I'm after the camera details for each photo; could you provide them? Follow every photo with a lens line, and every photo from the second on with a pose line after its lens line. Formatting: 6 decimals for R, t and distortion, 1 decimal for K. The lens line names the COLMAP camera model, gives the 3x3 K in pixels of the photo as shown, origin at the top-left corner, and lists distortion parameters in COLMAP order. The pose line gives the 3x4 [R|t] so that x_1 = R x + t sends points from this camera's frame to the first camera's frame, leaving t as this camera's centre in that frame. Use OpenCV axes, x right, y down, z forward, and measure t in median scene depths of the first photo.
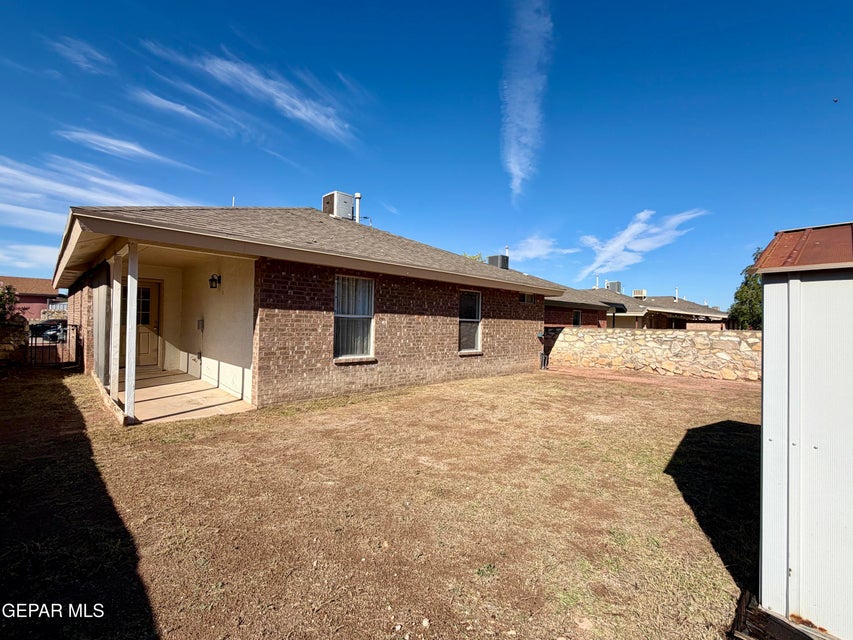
lens RADIAL K [[395.4, 0, 428.7], [0, 395.4, 318.9], [0, 0, 1]] dist [-0.002355, -0.000040]
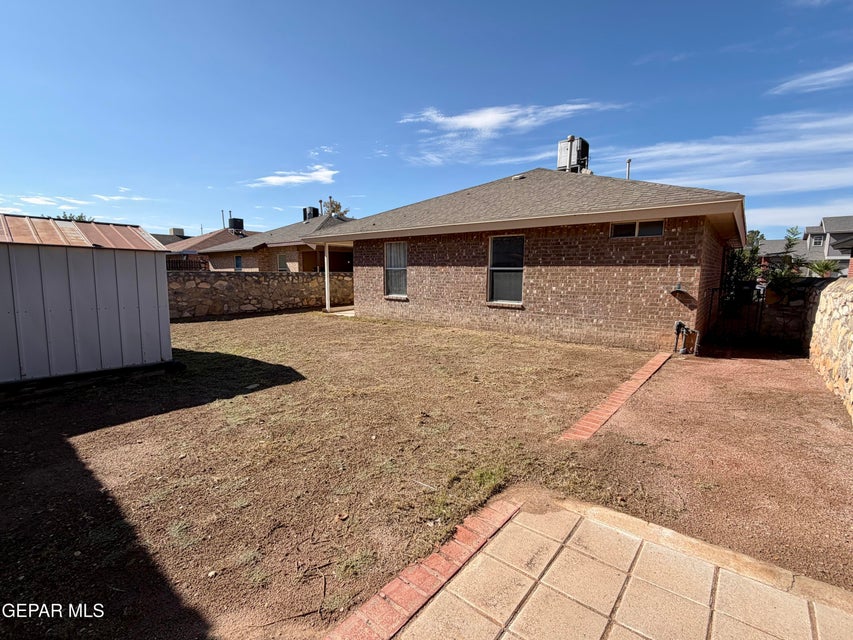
lens RADIAL K [[395.4, 0, 429.0], [0, 395.4, 321.4], [0, 0, 1]] dist [-0.002355, -0.000040]
pose [[0.092650, 0.103069, -0.990350, 1.135965], [0.006784, 0.994540, 0.104139, 0.031047], [0.995676, -0.016367, 0.091445, 0.839188]]
